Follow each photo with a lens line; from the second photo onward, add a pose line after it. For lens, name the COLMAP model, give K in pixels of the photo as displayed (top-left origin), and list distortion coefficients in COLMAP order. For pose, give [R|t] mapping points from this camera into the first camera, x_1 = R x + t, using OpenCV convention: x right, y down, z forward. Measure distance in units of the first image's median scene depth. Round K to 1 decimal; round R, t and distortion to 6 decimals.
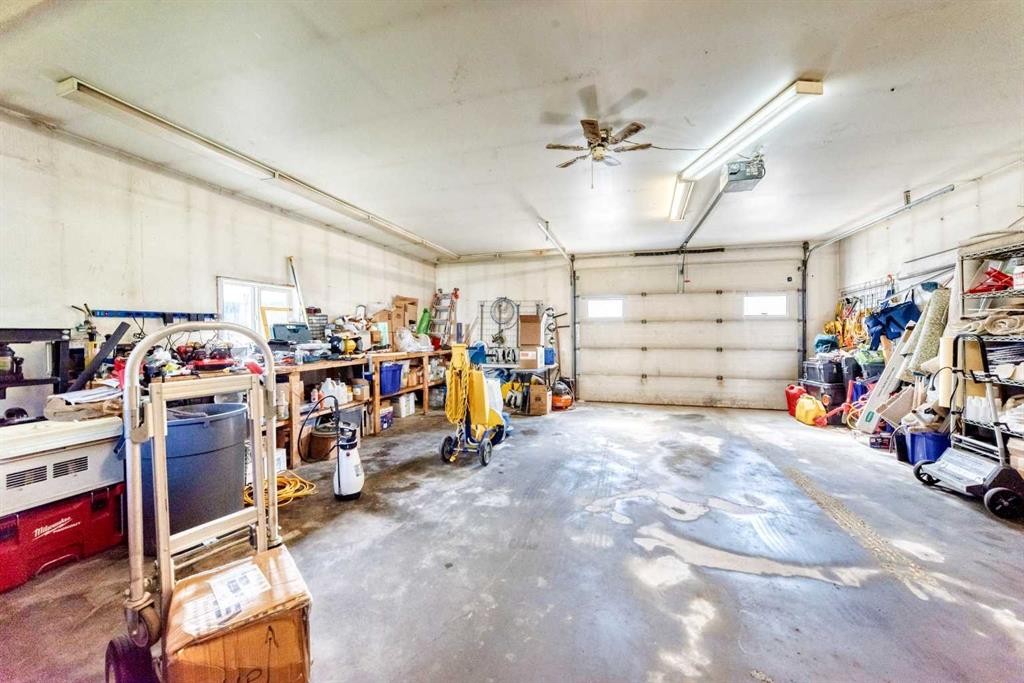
lens RADIAL K [[370.7, 0, 517.5], [0, 370.7, 332.5], [0, 0, 1]] dist [-0.013426, 0.000165]
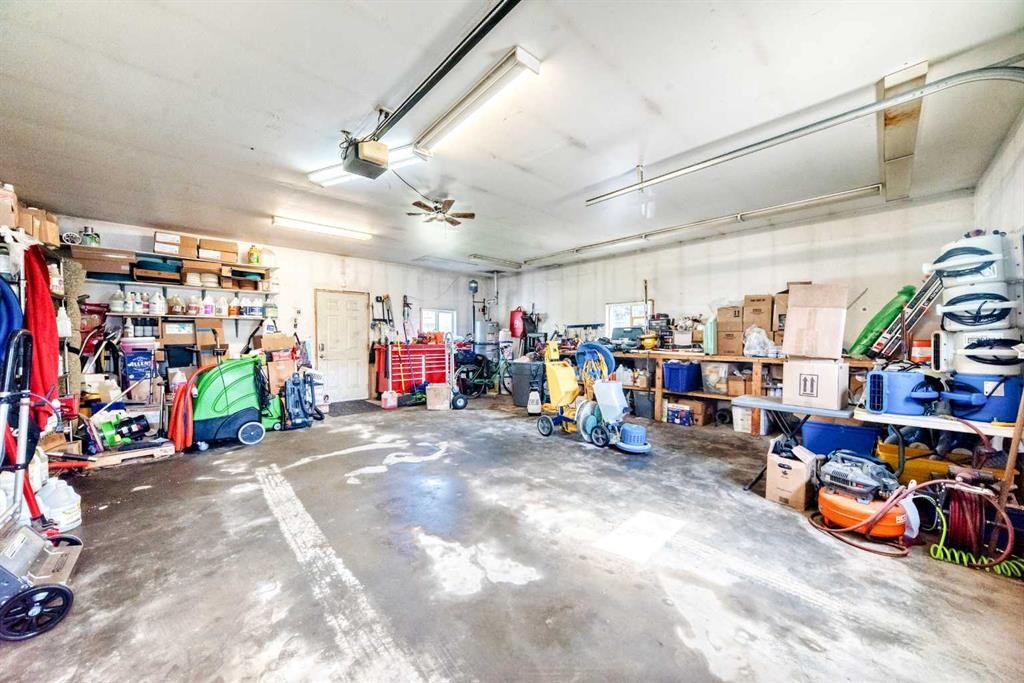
lens RADIAL K [[370.7, 0, 517.5], [0, 370.7, 332.5], [0, 0, 1]] dist [-0.013426, 0.000165]
pose [[-0.523964, -0.003465, -0.851733, 1.255009], [0.008018, 0.999927, -0.009001, 0.011301], [0.851703, -0.011546, -0.523898, 1.891960]]
